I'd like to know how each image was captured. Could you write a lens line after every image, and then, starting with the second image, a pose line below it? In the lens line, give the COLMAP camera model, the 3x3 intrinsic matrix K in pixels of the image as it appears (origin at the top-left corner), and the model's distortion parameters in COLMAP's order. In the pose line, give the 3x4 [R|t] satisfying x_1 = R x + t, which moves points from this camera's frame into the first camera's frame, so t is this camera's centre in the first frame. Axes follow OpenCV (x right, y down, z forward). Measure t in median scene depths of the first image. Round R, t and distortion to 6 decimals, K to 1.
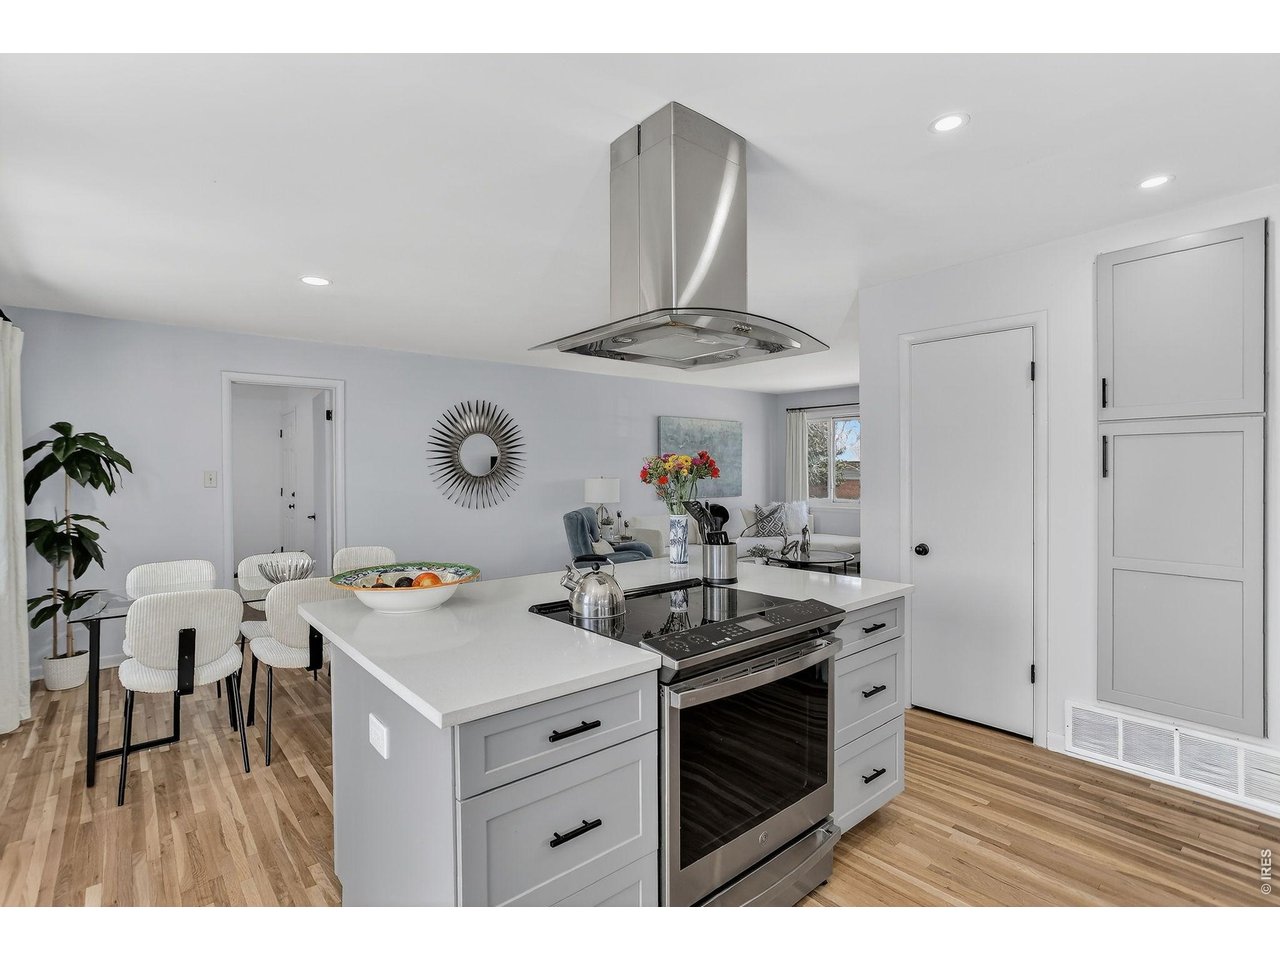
lens RADIAL K [[617.8, 0, 638.9], [0, 617.8, 471.2], [0, 0, 1]] dist [-0.037949, 0.021238]
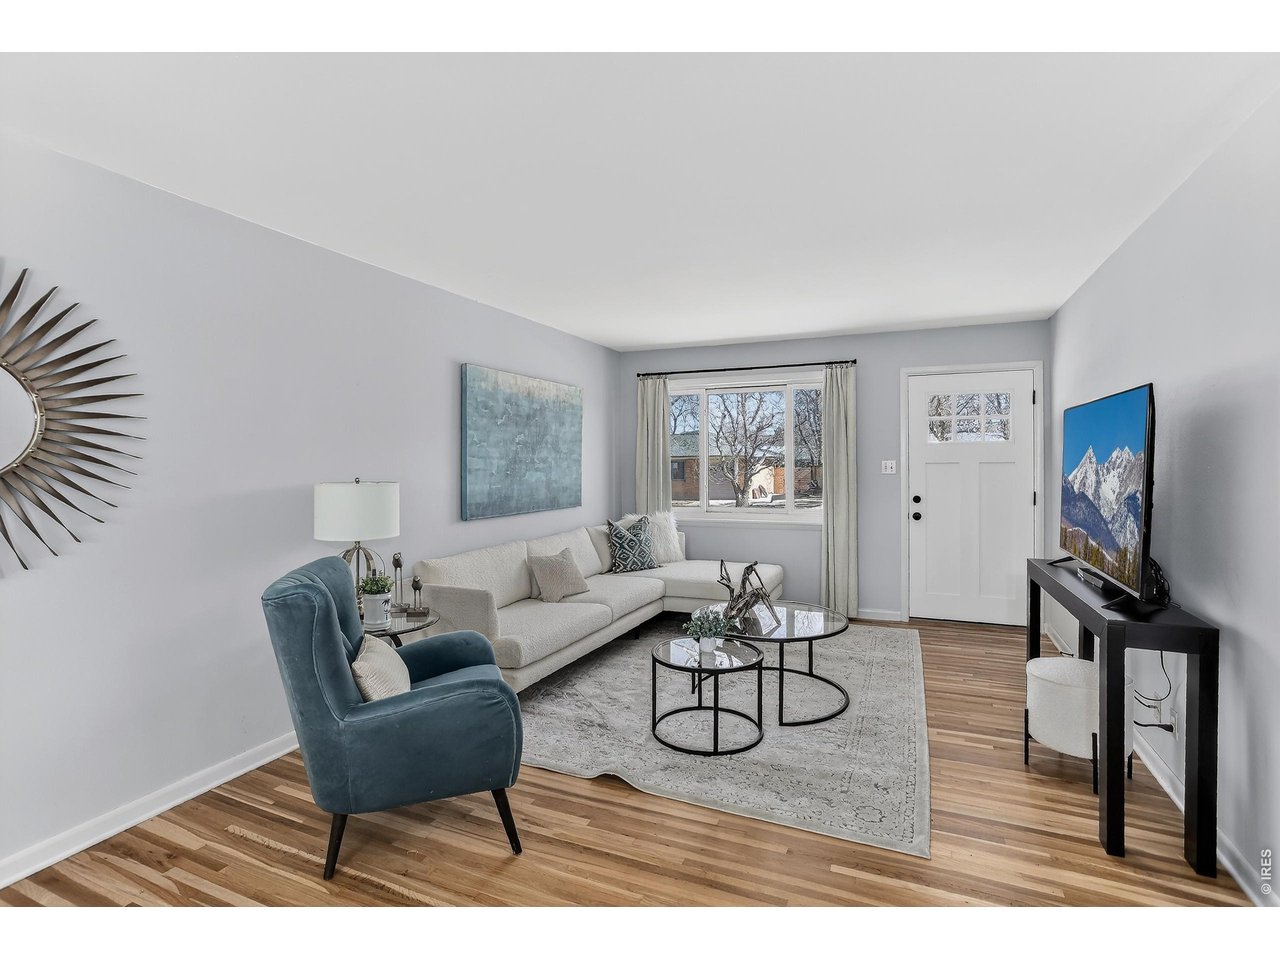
lens RADIAL K [[617.8, 0, 645.6], [0, 617.8, 471.8], [0, 0, 1]] dist [-0.037949, 0.021238]
pose [[0.893699, -0.003211, 0.448655, -0.109501], [-0.000927, 0.999959, 0.009001, -0.001005], [-0.448666, -0.008460, 0.893659, 0.794764]]
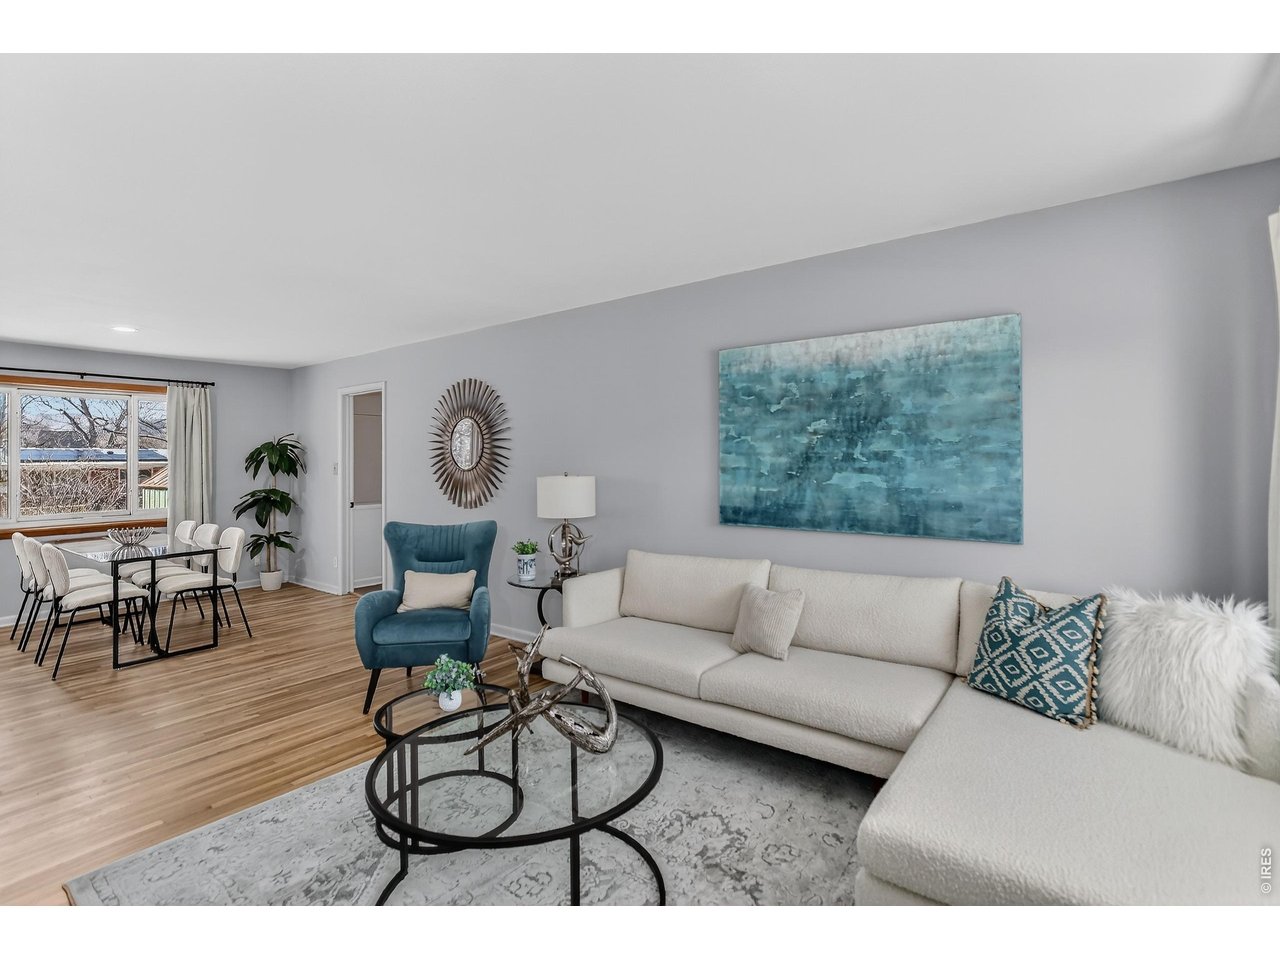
lens RADIAL K [[617.8, 0, 630.7], [0, 617.8, 454.2], [0, 0, 1]] dist [-0.037949, 0.021238]
pose [[0.223730, 0.000306, -0.974651, 0.829457], [0.004611, 0.999988, 0.001373, -0.015610], [0.974640, -0.004802, 0.223726, 1.421811]]
